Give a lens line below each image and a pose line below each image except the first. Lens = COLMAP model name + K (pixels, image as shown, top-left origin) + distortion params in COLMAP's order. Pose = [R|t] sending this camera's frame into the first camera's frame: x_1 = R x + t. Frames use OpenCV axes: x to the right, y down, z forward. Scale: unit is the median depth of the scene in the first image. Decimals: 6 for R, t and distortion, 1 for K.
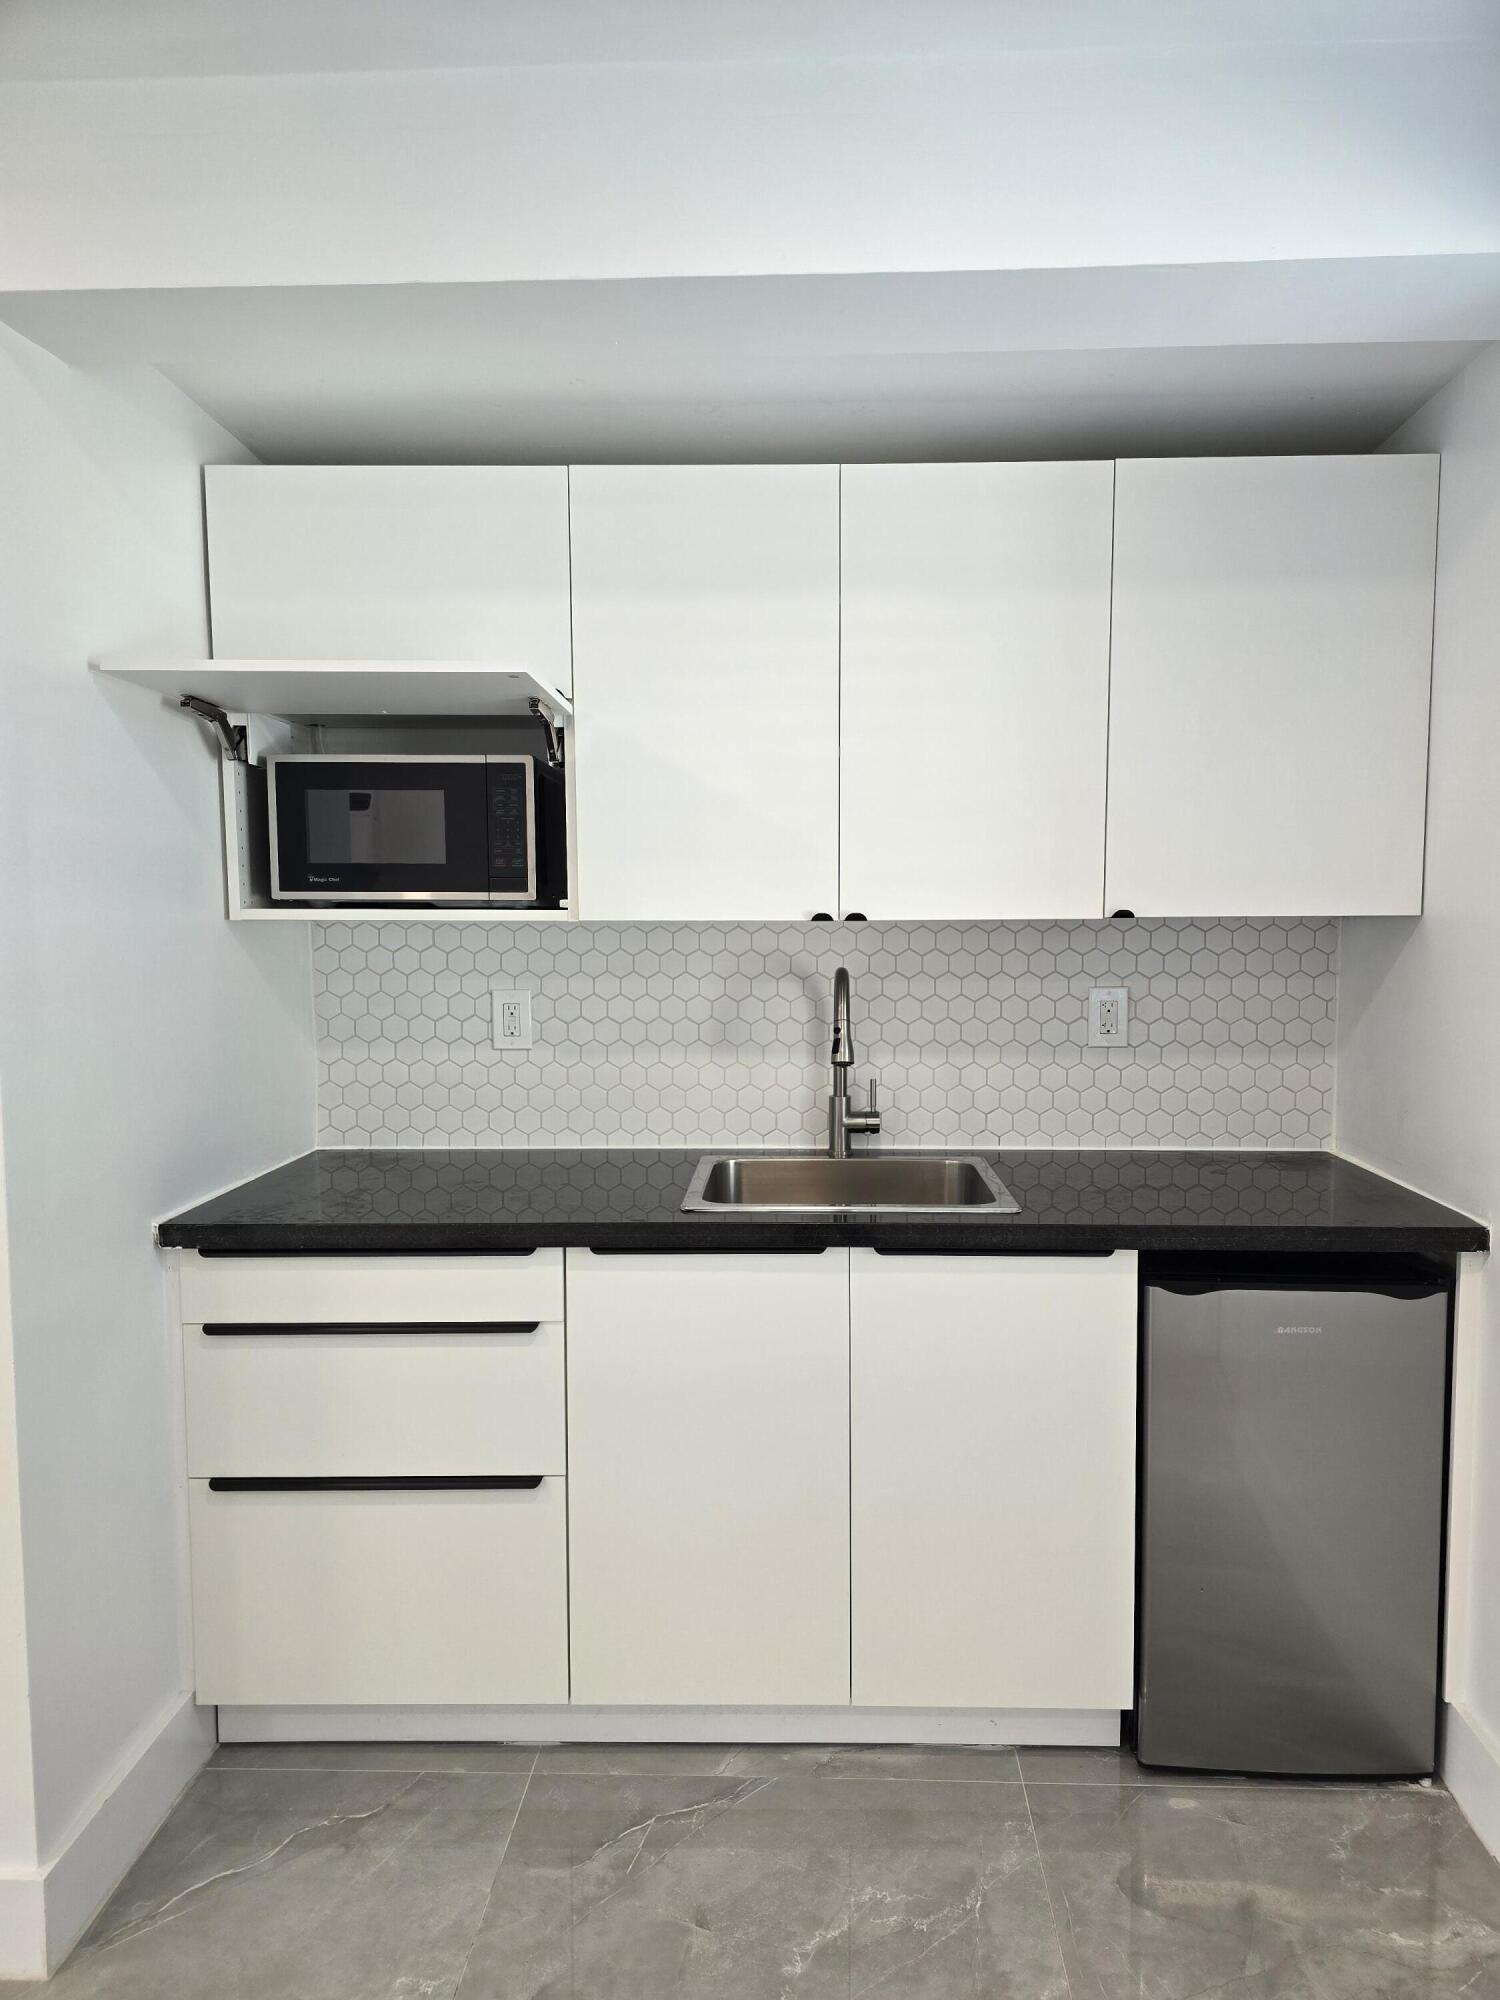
lens RADIAL K [[1340.4, 0, 752.0], [0, 1340.4, 1010.5], [0, 0, 1]] dist [0.095206, -0.097419]
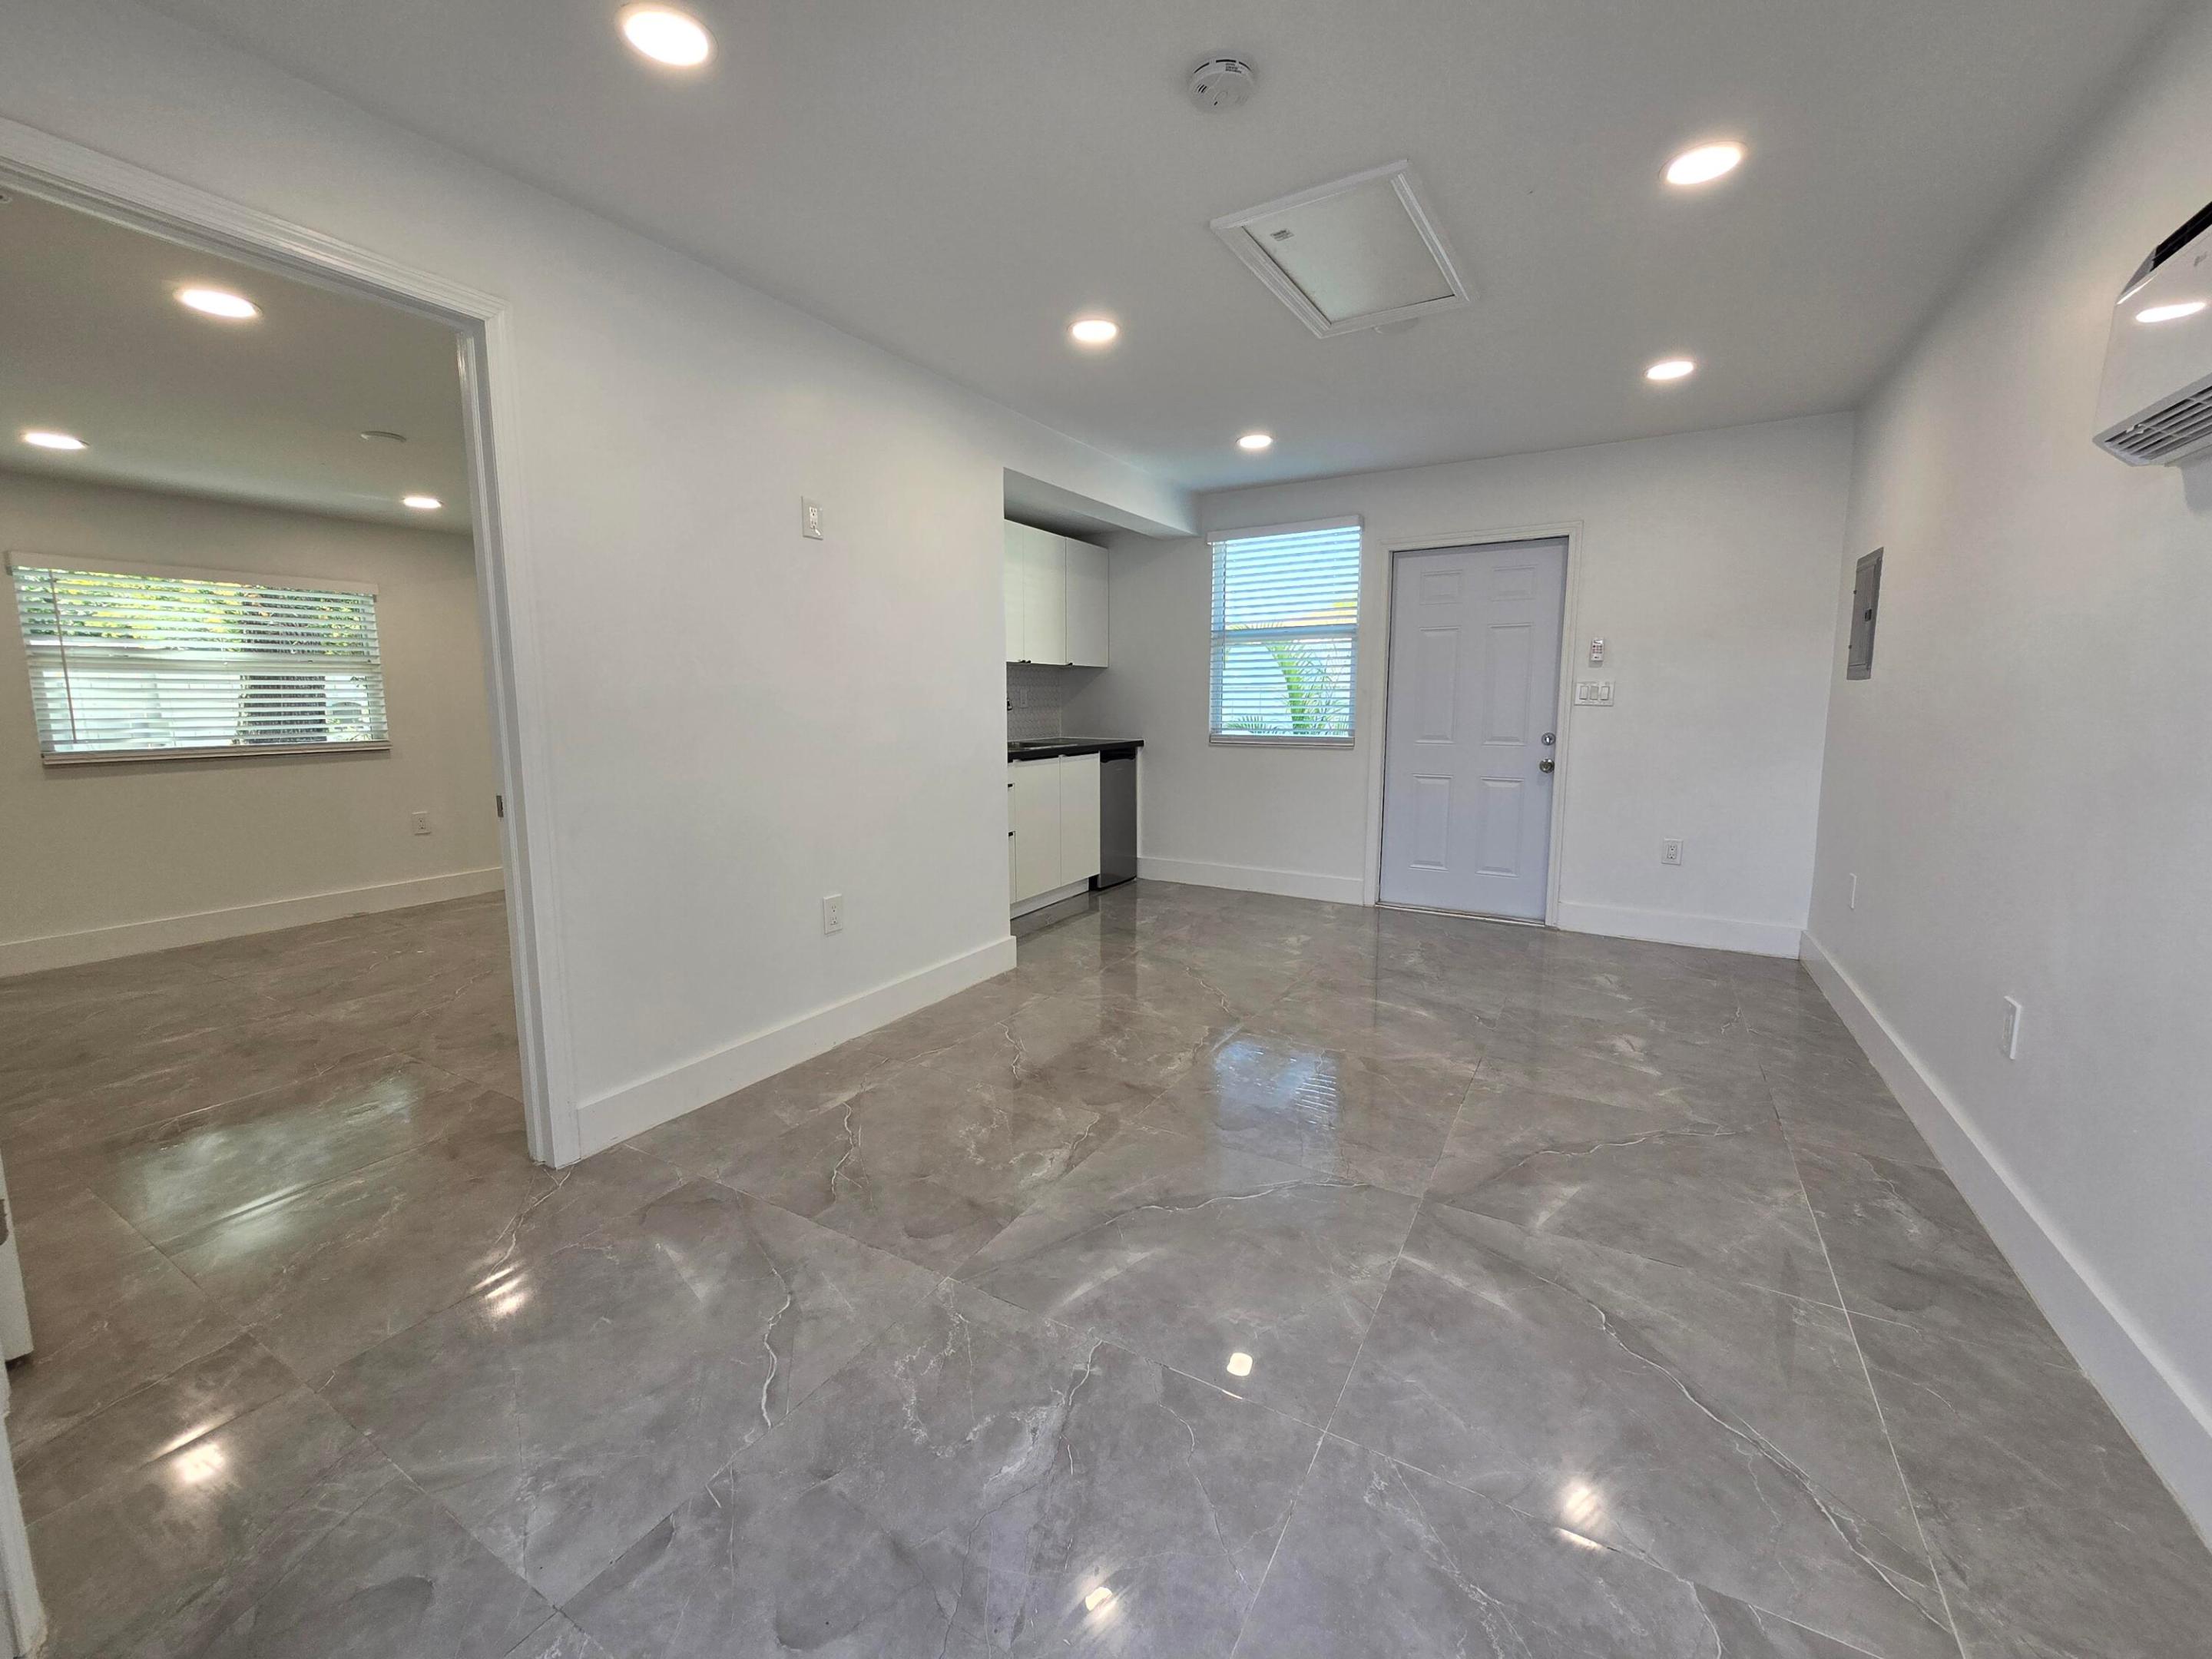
lens RADIAL K [[896.2, 0, 1112.7], [0, 896.2, 808.4], [0, 0, 1]] dist [0.000101, 0.000501]
pose [[0.479210, -0.109041, 0.870901, -1.813560], [0.067142, 0.993900, 0.087497, 0.111437], [-0.875129, 0.016545, 0.483607, -0.238686]]
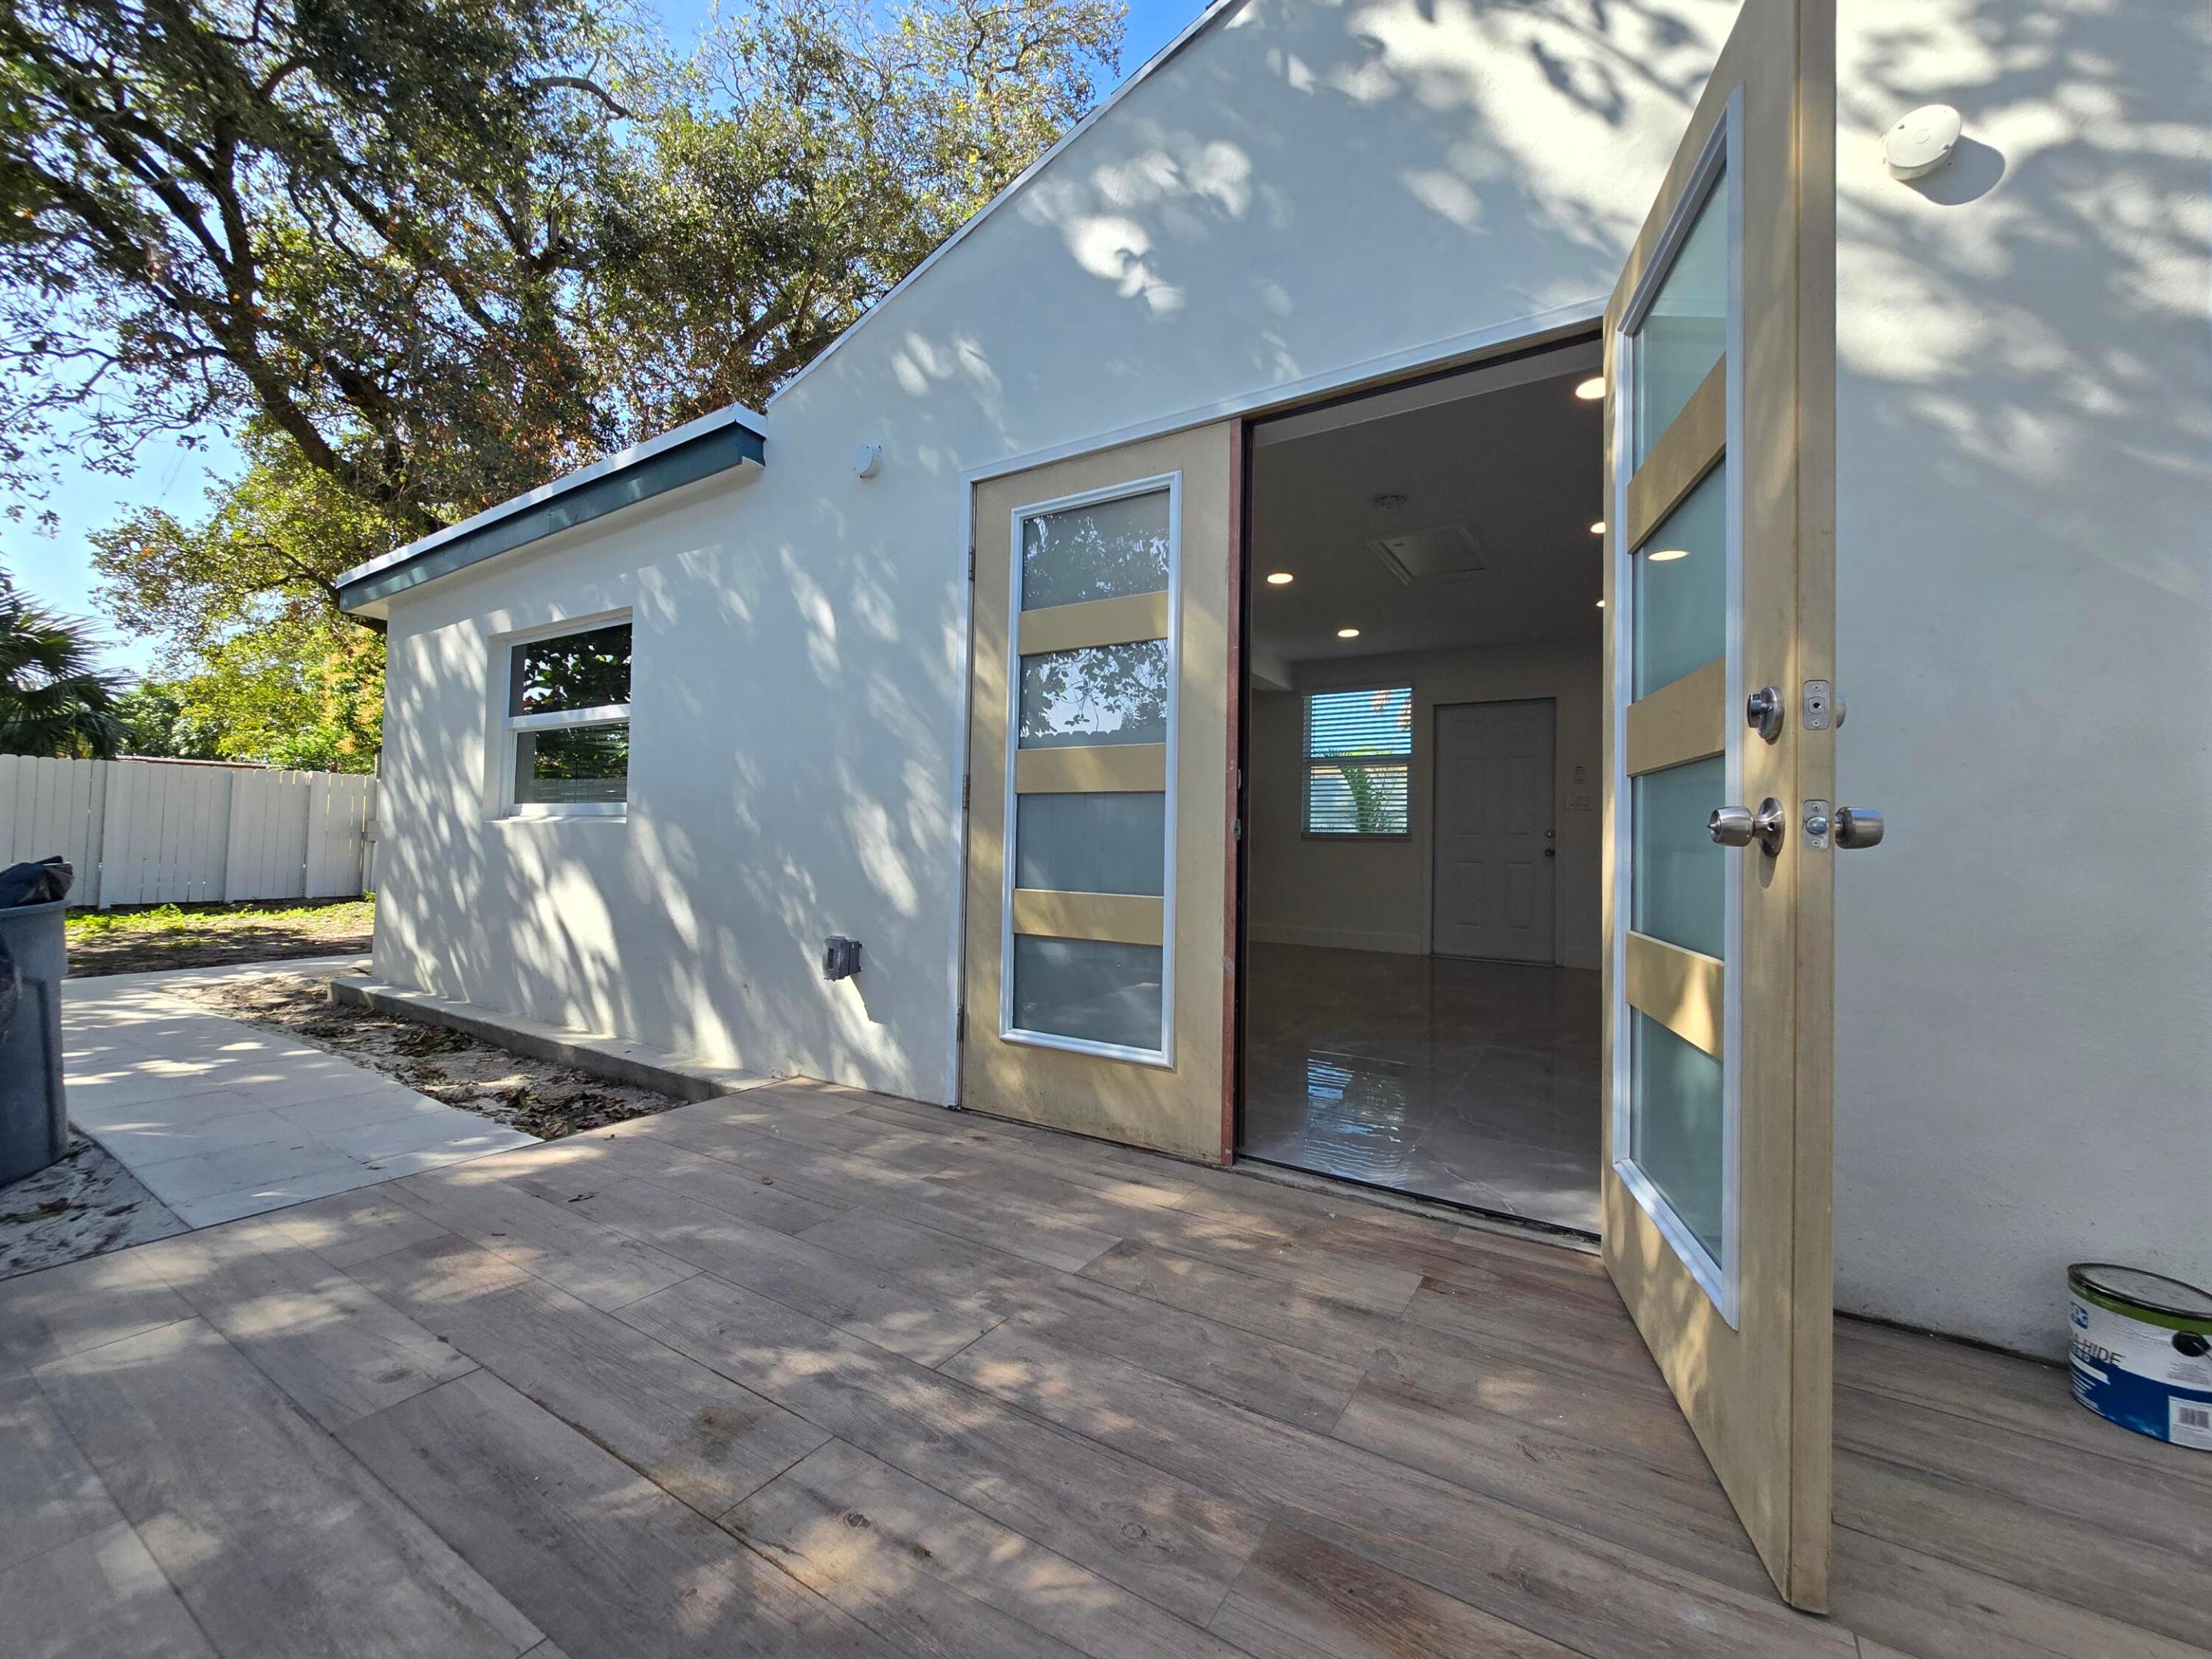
lens RADIAL K [[911.6, 0, 1076.2], [0, 911.6, 824.2], [0, 0, 1]] dist [-0.000313, -0.000052]
pose [[0.501327, 0.033709, 0.864601, -2.965926], [0.044829, 0.996887, -0.064860, 0.301926], [-0.864096, 0.071275, 0.498255, -0.273256]]
